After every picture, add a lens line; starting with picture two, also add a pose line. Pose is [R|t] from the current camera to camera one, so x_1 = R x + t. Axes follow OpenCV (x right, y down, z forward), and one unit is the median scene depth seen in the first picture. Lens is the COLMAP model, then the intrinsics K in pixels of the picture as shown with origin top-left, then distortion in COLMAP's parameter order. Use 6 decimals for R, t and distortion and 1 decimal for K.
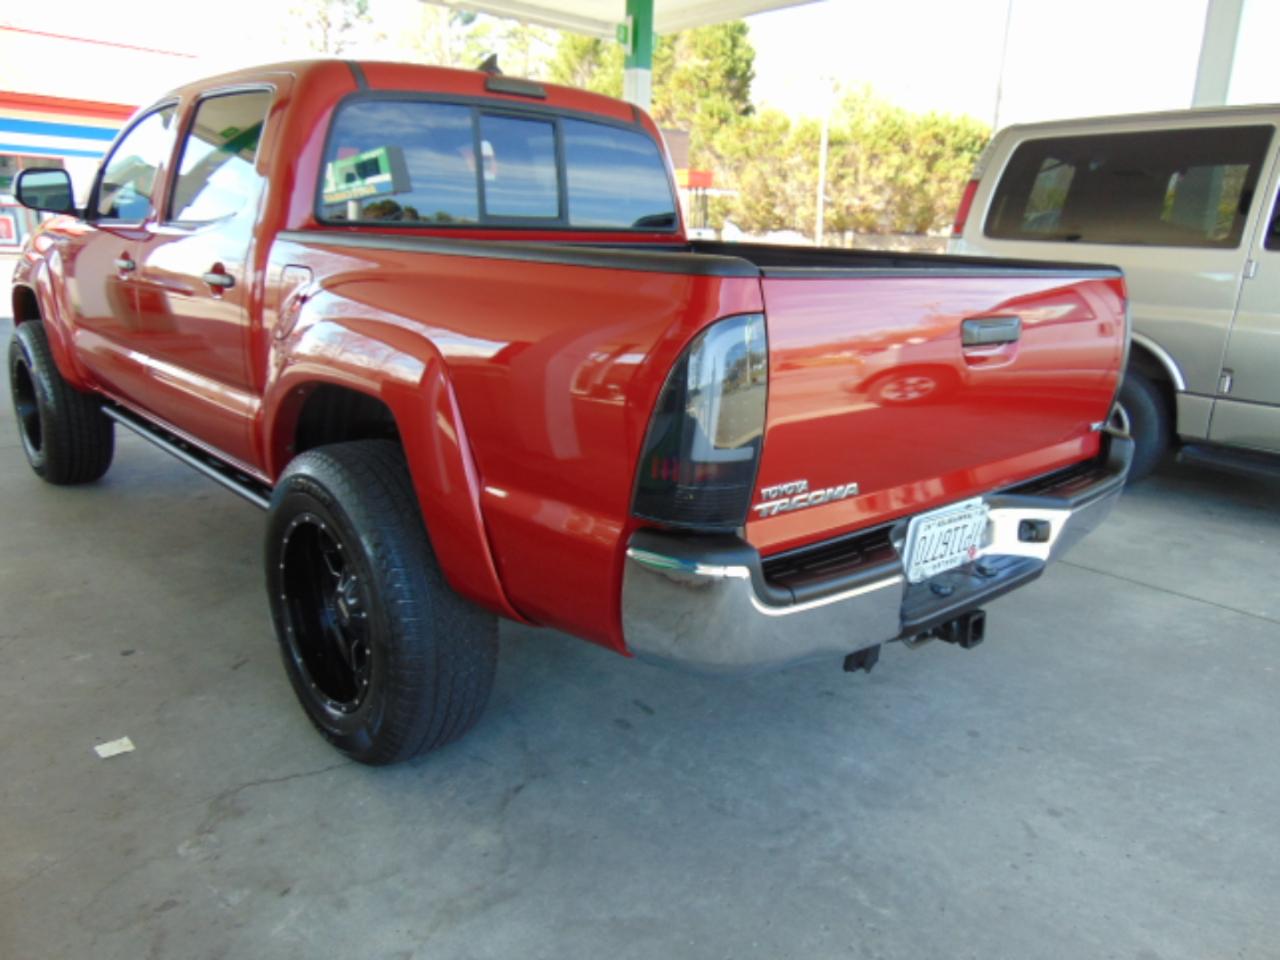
lens RADIAL K [[943.3, 0, 645.7], [0, 943.3, 486.0], [0, 0, 1]] dist [0.003859, -0.001783]
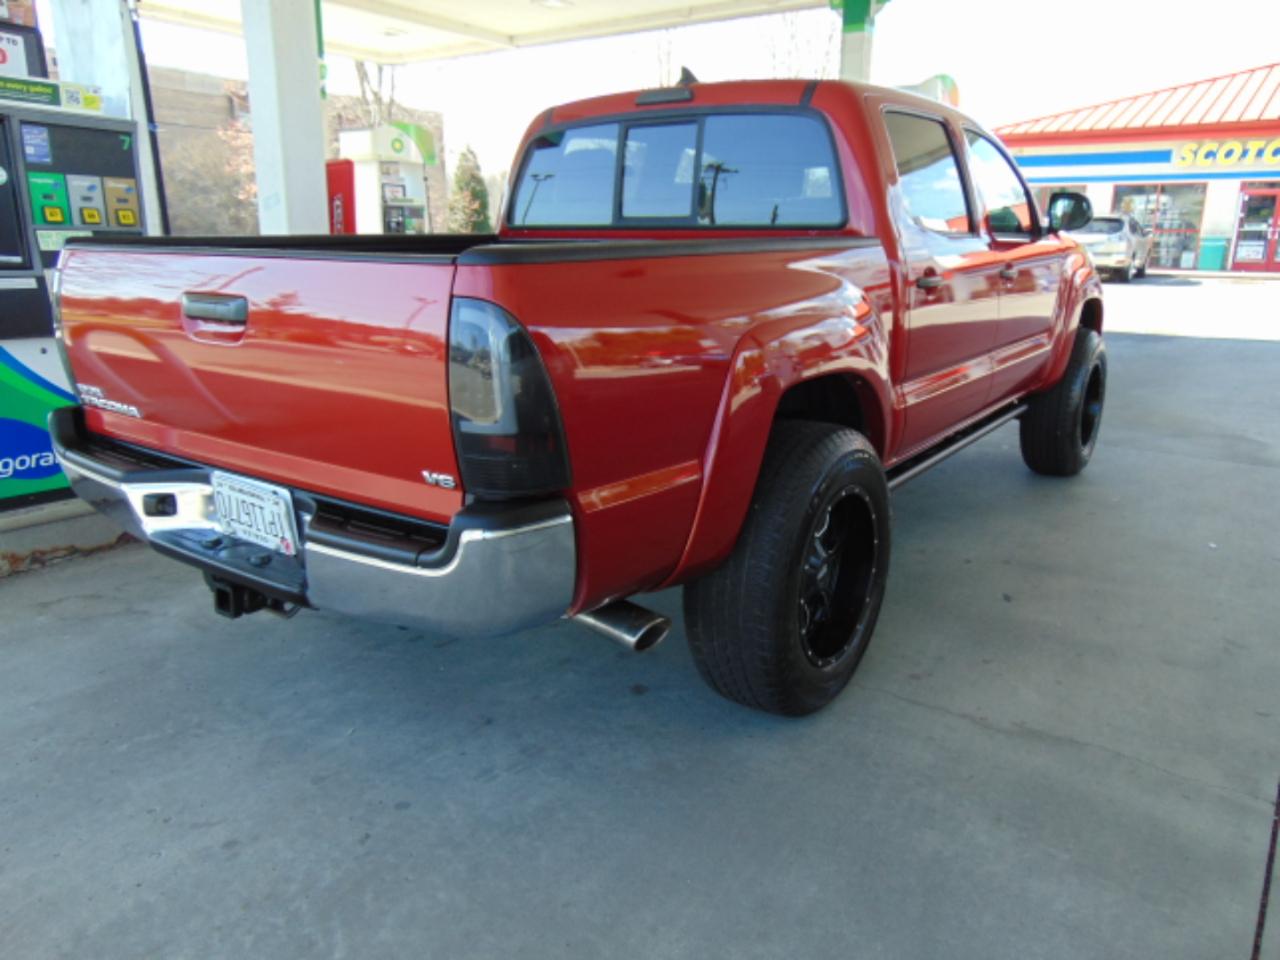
lens RADIAL K [[943.3, 0, 645.7], [0, 943.3, 486.0], [0, 0, 1]] dist [0.003859, -0.001783]
pose [[0.213023, 0.227270, -0.950247, 1.240576], [-0.257178, 0.951316, 0.169873, -0.229049], [0.942593, 0.208195, 0.261101, 1.014963]]
